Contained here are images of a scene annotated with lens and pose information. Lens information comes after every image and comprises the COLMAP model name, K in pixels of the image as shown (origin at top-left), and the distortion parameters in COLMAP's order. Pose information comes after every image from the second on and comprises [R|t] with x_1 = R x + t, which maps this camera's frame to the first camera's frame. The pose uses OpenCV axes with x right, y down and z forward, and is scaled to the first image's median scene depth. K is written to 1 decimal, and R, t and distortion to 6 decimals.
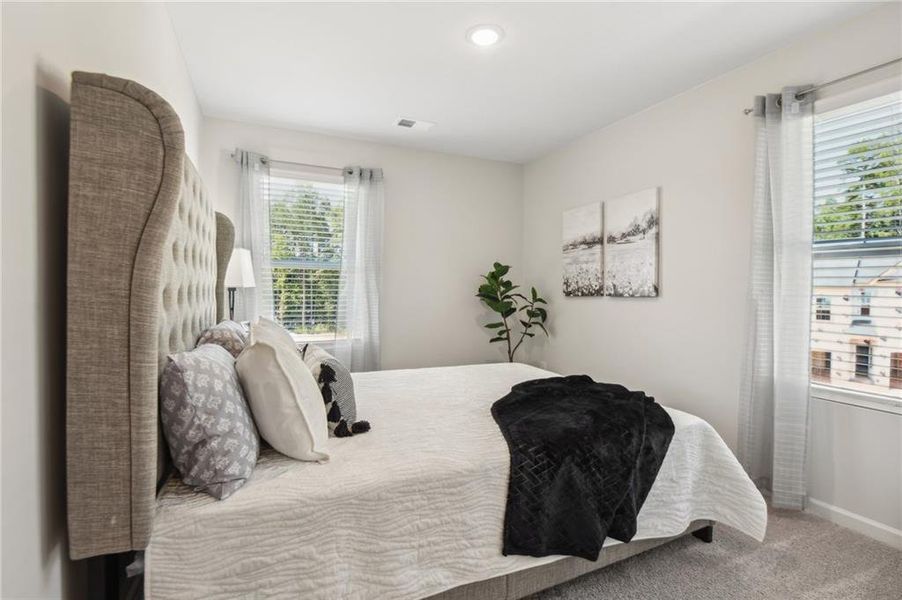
lens RADIAL K [[426.1, 0, 452.7], [0, 426.1, 299.0], [0, 0, 1]] dist [-0.003398, -0.028407]
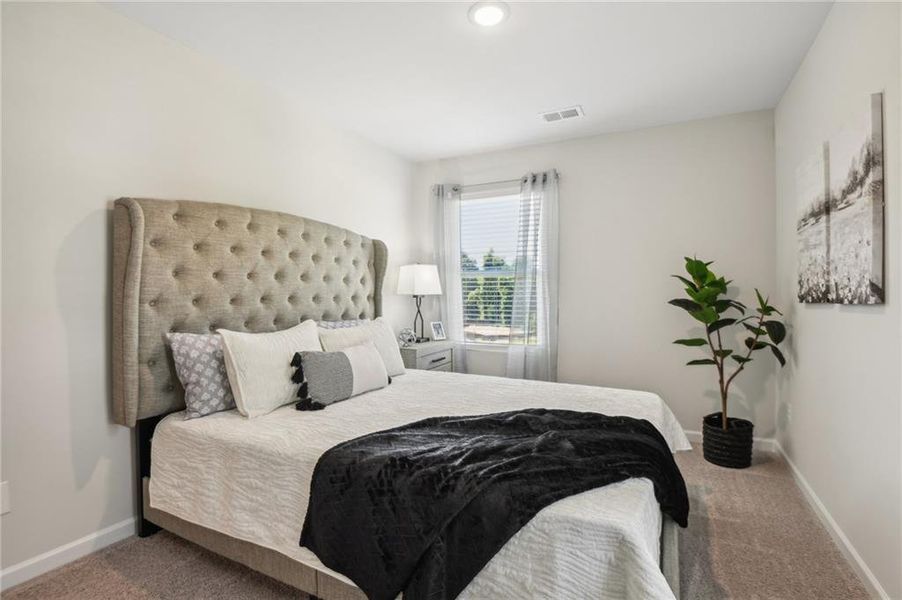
lens RADIAL K [[426.1, 0, 452.7], [0, 426.1, 299.0], [0, 0, 1]] dist [-0.003398, -0.028407]
pose [[0.624430, -0.004683, -0.781067, 0.522602], [-0.008052, 0.999890, -0.012433, -0.001274], [0.781039, 0.014053, 0.624324, 0.274476]]
